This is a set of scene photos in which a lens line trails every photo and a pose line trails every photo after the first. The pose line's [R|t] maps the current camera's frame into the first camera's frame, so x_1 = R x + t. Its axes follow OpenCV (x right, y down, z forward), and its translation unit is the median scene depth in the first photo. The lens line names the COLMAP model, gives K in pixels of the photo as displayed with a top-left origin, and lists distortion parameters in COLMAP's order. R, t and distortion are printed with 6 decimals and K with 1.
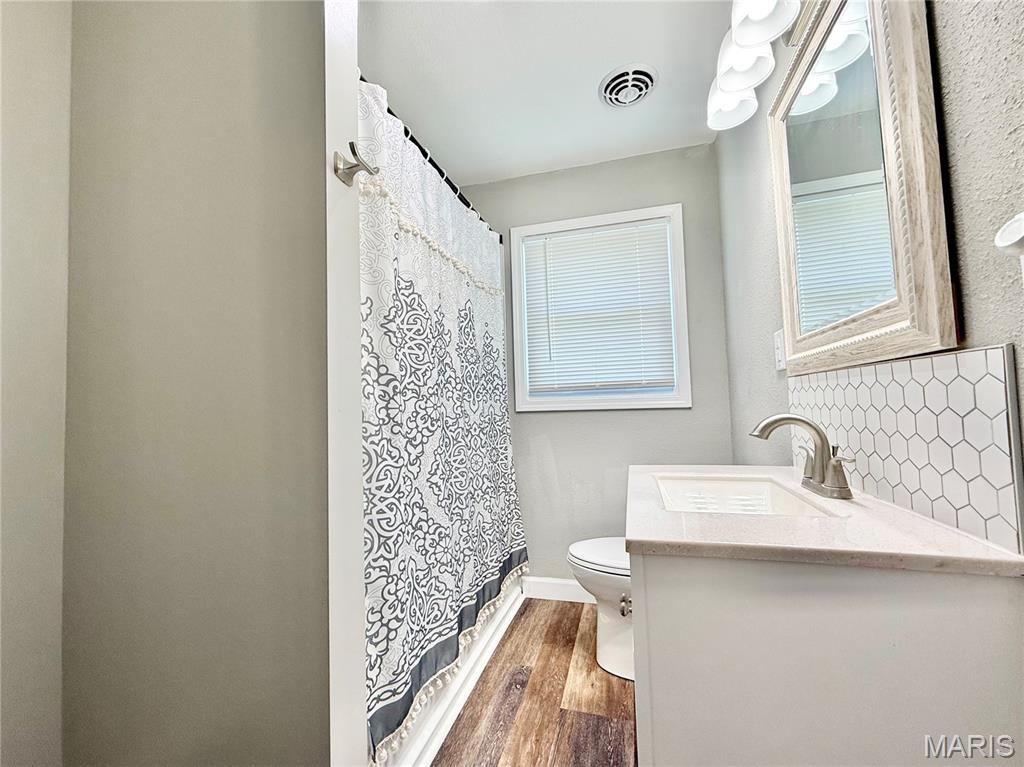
lens RADIAL K [[414.7, 0, 512.0], [0, 414.7, 383.5], [0, 0, 1]] dist [0.001192, 0.000309]
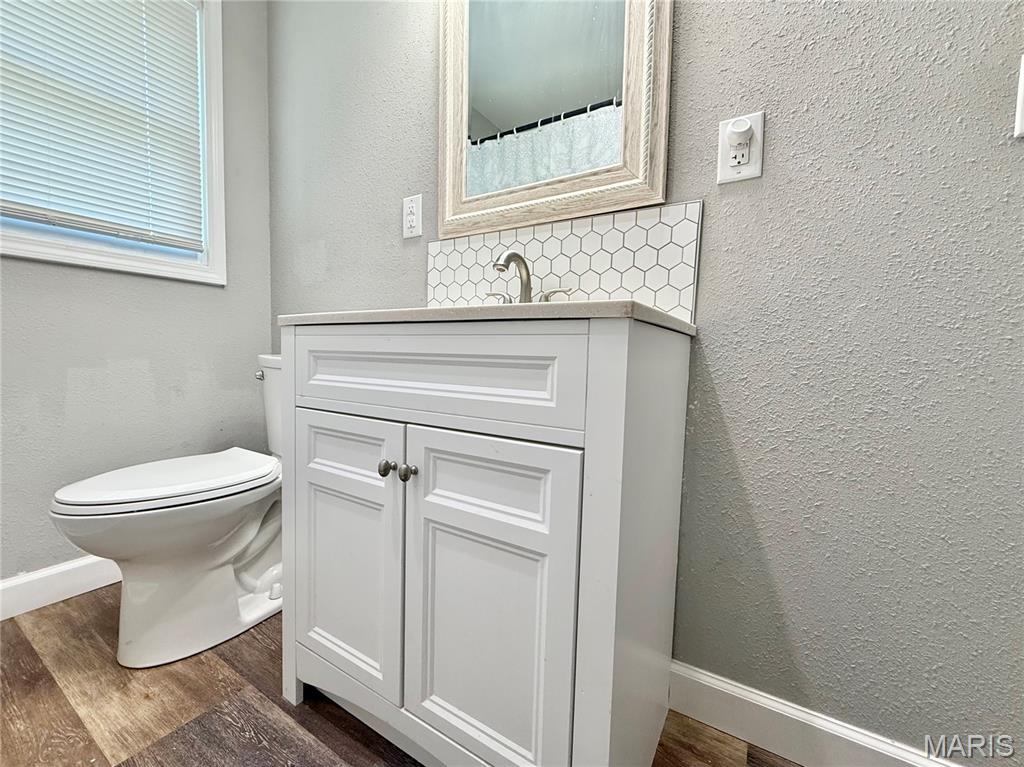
lens RADIAL K [[421.5, 0, 505.5], [0, 421.5, 383.9], [0, 0, 1]] dist [-0.000603, -0.000019]
pose [[0.282782, -0.028601, 0.958758, -0.250315], [-0.090628, 0.994287, 0.056392, 0.223623], [-0.954893, -0.102837, 0.278574, 0.432434]]
